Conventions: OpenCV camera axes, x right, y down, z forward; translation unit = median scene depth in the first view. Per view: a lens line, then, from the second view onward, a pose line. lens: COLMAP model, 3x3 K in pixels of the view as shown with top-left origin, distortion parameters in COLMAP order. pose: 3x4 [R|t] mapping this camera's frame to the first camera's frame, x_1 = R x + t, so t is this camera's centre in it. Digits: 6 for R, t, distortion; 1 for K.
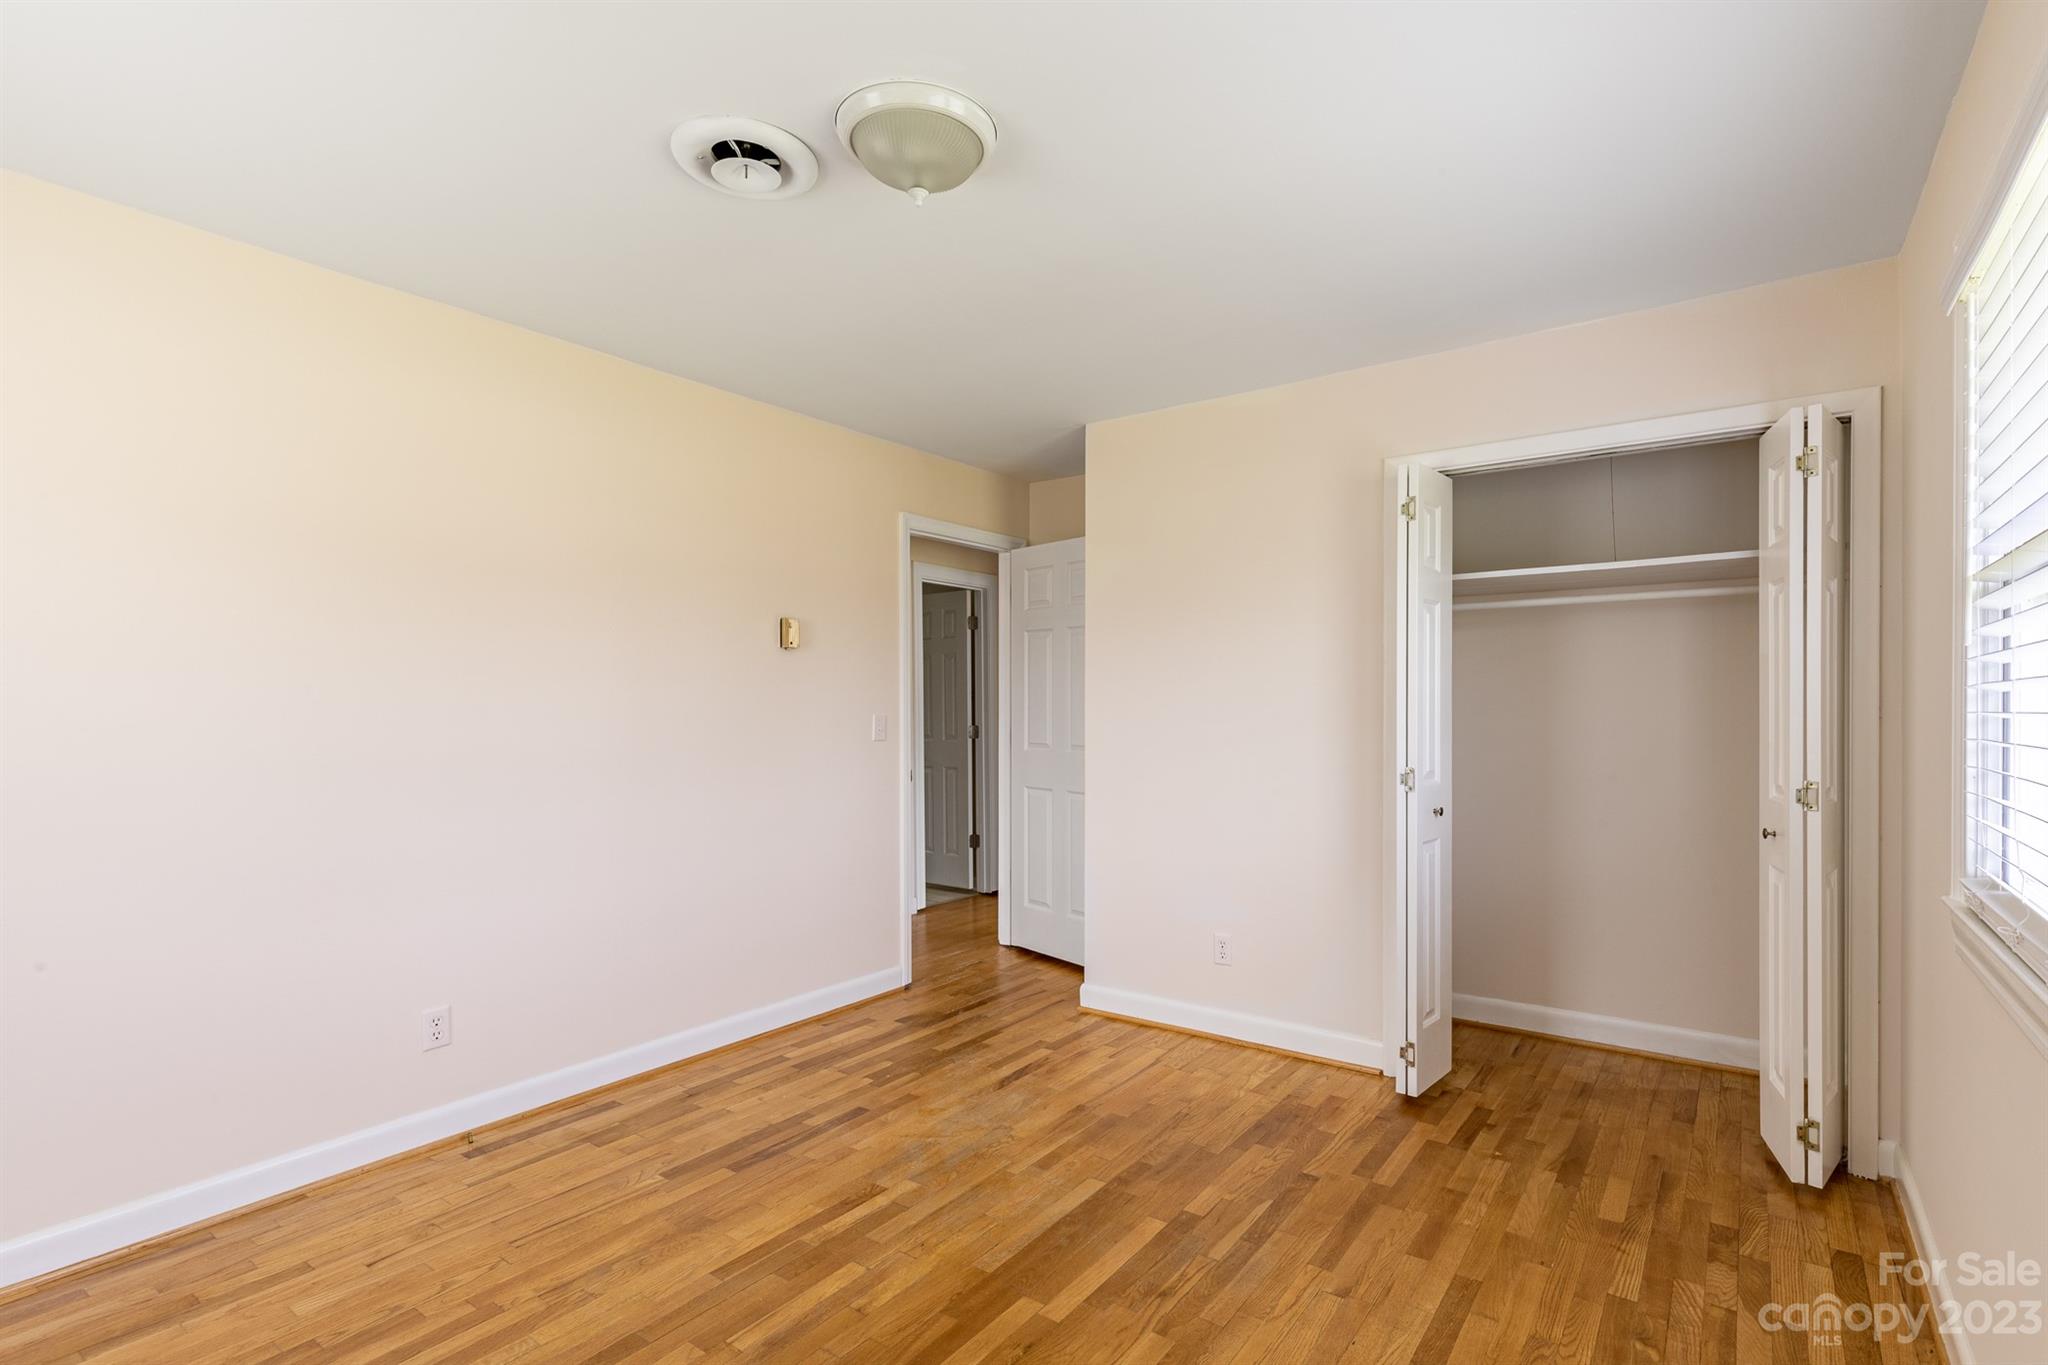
lens RADIAL K [[939.9, 0, 1027.8], [0, 939.9, 696.9], [0, 0, 1]] dist [0.010059, -0.002371]
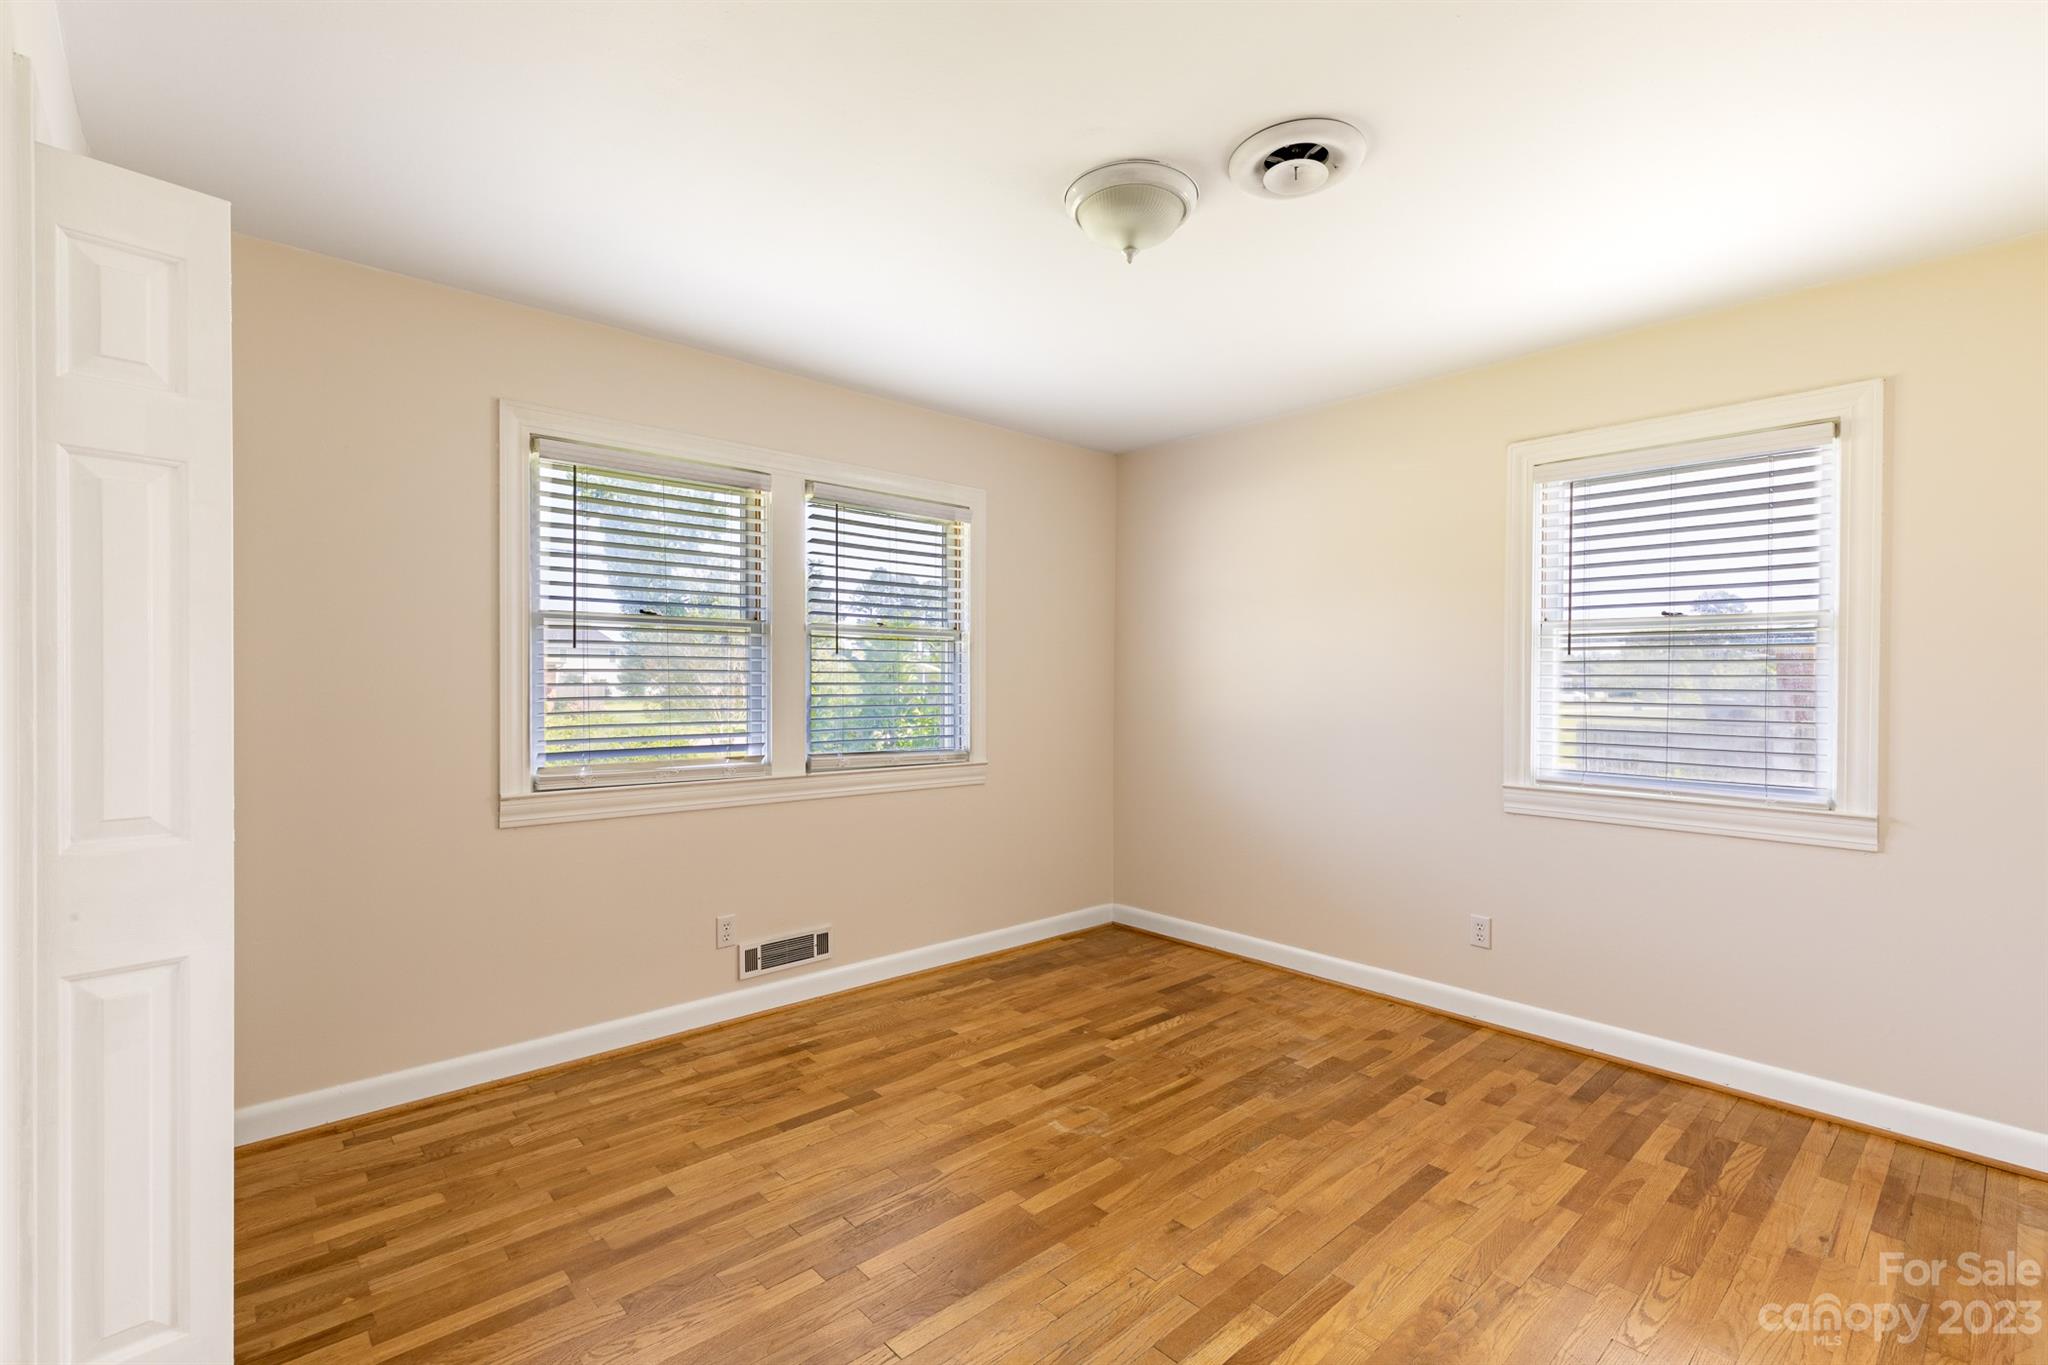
lens RADIAL K [[939.9, 0, 1027.5], [0, 939.9, 686.6], [0, 0, 1]] dist [0.010059, -0.002371]
pose [[-0.988176, -0.006362, 0.153190, -0.153034], [-0.006985, 0.999969, -0.003528, 0.012491], [-0.153163, -0.004556, -0.988190, 1.967063]]
